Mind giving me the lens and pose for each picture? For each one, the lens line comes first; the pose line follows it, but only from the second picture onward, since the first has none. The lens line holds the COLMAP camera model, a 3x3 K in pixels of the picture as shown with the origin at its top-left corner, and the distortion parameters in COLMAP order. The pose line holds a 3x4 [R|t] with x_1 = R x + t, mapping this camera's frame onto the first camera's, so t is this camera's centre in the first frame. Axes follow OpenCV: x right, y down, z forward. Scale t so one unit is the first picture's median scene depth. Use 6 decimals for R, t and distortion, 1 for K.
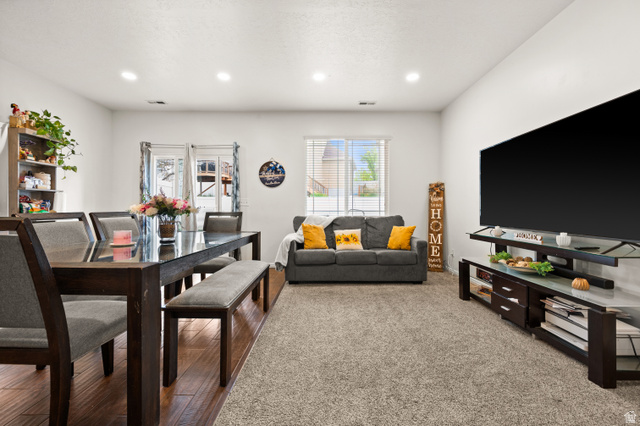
lens RADIAL K [[254.9, 0, 325.1], [0, 254.9, 208.8], [0, 0, 1]] dist [0.000189, -0.001243]
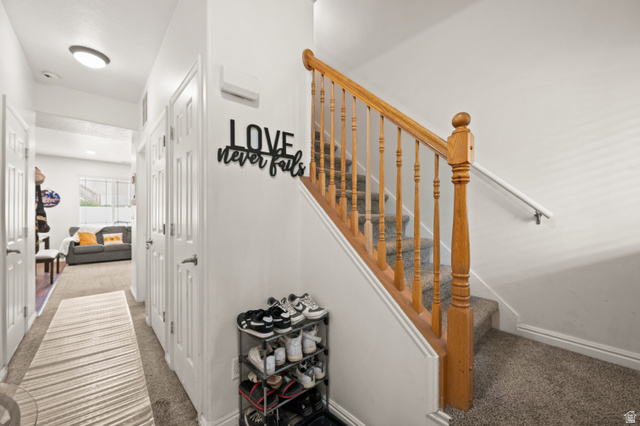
lens RADIAL K [[254.9, 0, 319.9], [0, 254.9, 215.3], [0, 0, 1]] dist [0.000189, -0.001243]
pose [[0.751717, -0.001607, 0.659483, 0.003614], [0.000009, 0.999997, 0.002427, -0.058713], [-0.659485, -0.001818, 0.751715, -1.499856]]
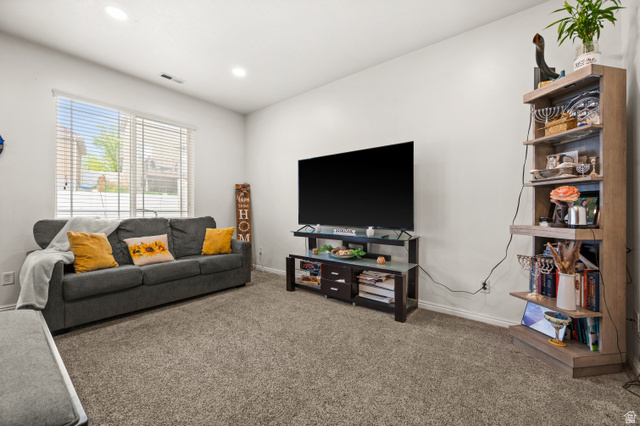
lens RADIAL K [[254.9, 0, 317.5], [0, 254.9, 207.3], [0, 0, 1]] dist [0.000189, -0.001243]
pose [[0.634954, 0.013228, 0.772437, -0.207159], [-0.009385, 0.999912, -0.009409, -0.001554], [-0.772493, -0.001275, 0.635022, 0.163525]]
